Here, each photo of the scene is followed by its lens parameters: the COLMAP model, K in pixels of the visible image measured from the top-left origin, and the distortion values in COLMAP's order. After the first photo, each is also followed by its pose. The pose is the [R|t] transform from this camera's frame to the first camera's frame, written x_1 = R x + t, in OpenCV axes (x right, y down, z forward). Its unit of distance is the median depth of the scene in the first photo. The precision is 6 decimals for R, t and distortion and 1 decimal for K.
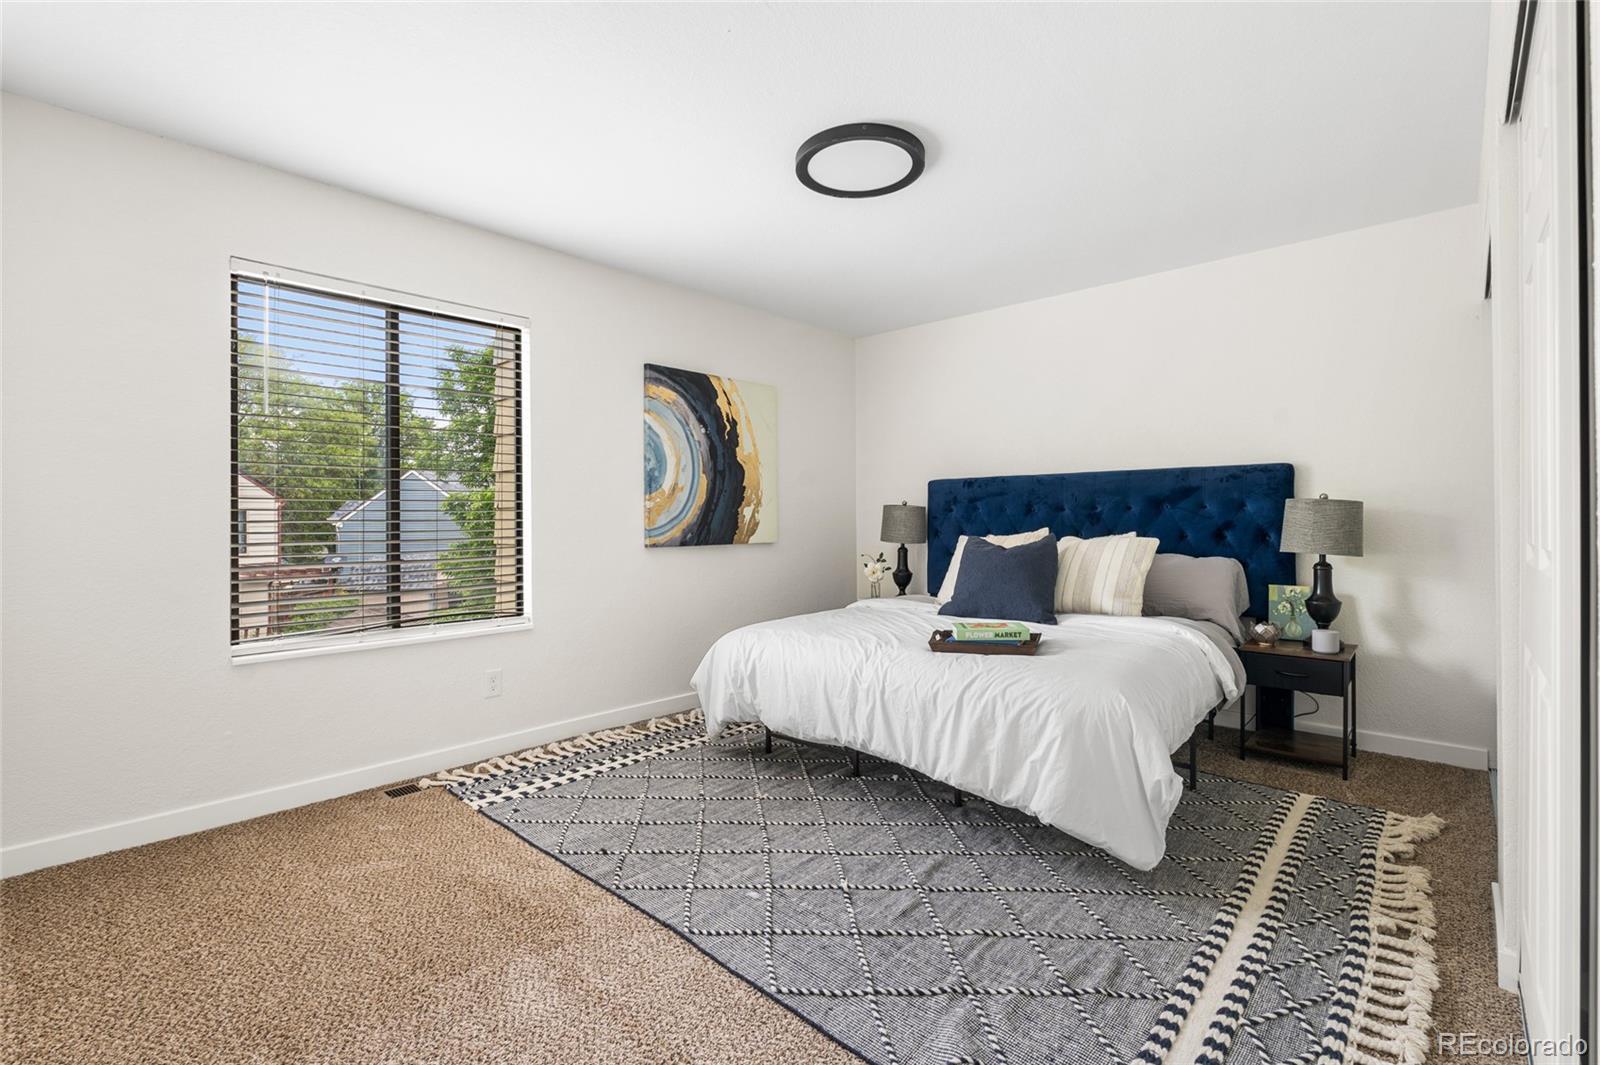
lens RADIAL K [[698.4, 0, 800.5], [0, 698.4, 523.6], [0, 0, 1]] dist [-0.002660, -0.000308]
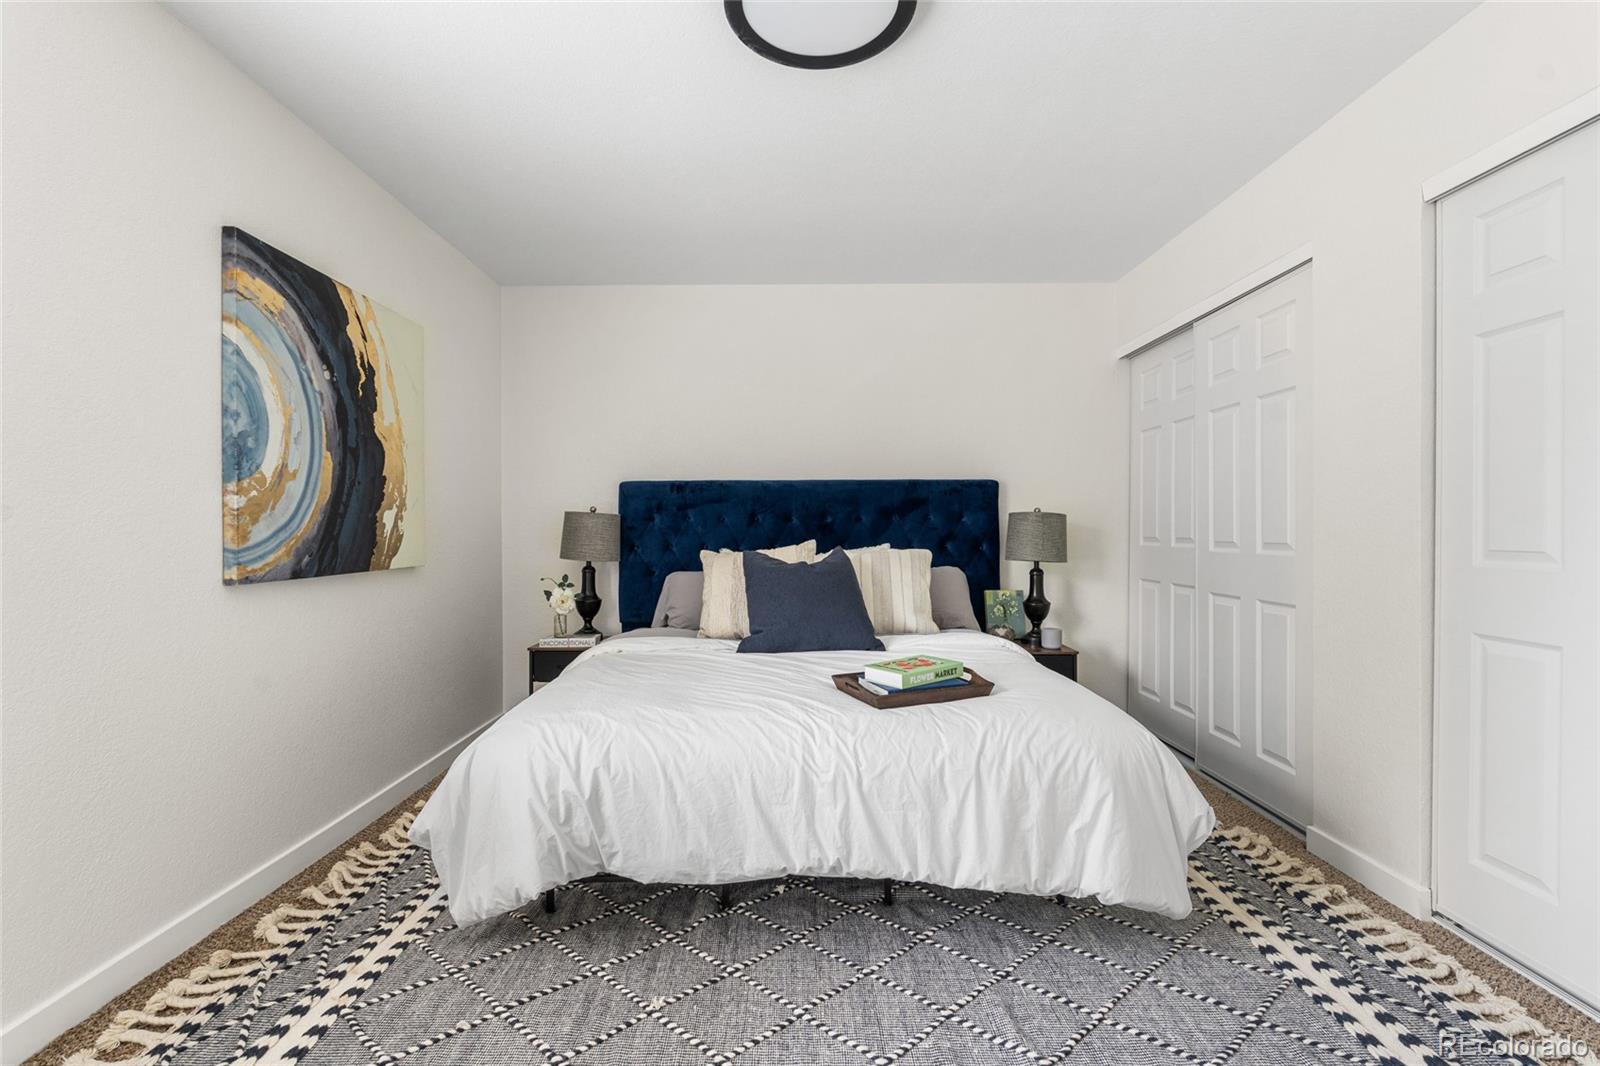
lens RADIAL K [[698.4, 0, 794.5], [0, 698.4, 534.4], [0, 0, 1]] dist [-0.002660, -0.000308]
pose [[0.748423, -0.003547, 0.663212, -0.265676], [0.003835, 0.999992, 0.001020, -0.002146], [-0.663210, 0.001780, 0.748431, 0.363790]]
